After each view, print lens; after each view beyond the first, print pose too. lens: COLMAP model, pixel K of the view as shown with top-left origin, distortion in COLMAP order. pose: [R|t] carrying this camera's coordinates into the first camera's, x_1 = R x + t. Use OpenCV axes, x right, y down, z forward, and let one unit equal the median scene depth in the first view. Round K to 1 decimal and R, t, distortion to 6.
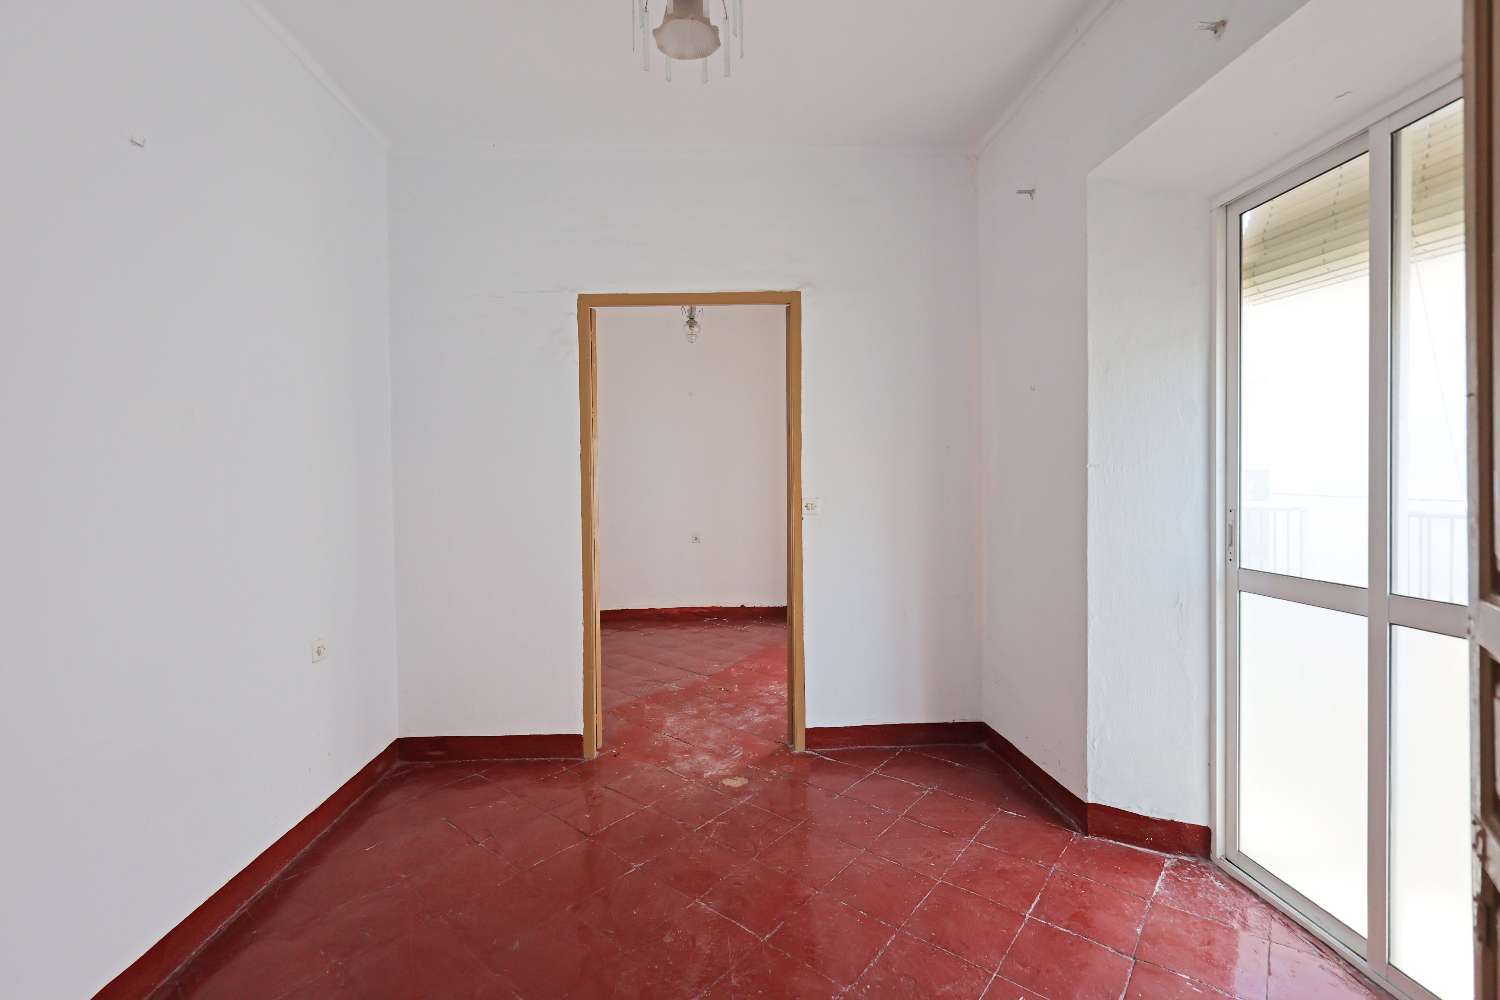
lens RADIAL K [[648.7, 0, 747.9], [0, 648.7, 496.5], [0, 0, 1]] dist [0.007900, -0.000002]
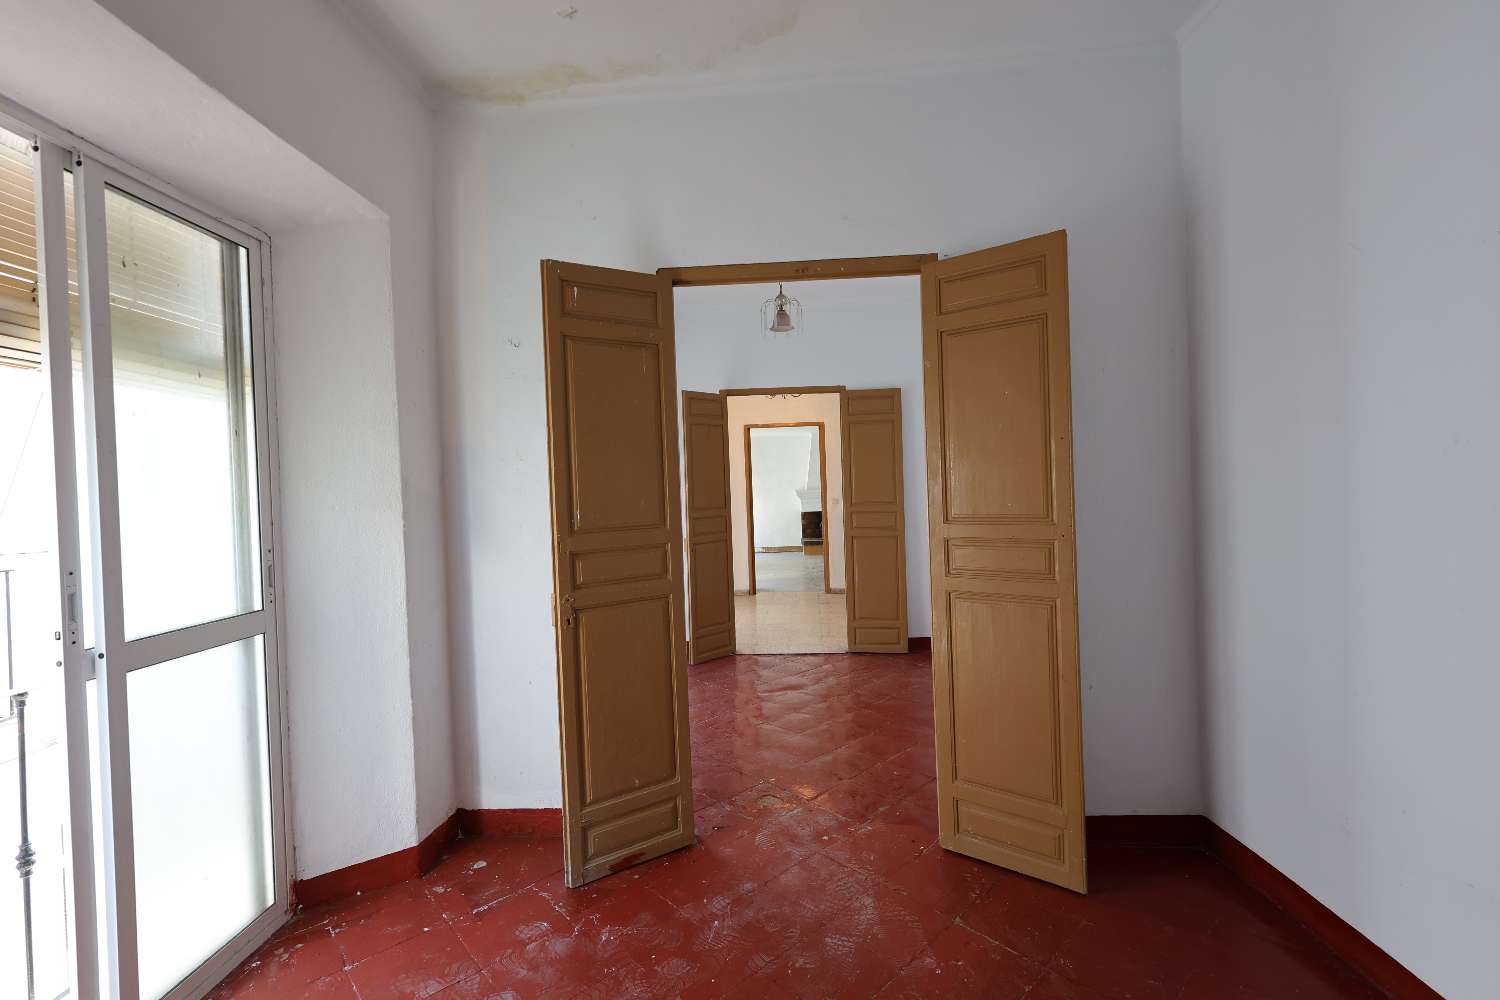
lens RADIAL K [[648.7, 0, 749.2], [0, 648.7, 500.7], [0, 0, 1]] dist [0.007900, -0.000002]
pose [[-0.992538, 0.050862, 0.110825, -0.099971], [0.053002, 0.998459, 0.016452, -0.036591], [-0.109817, 0.022203, -0.993704, 1.614571]]
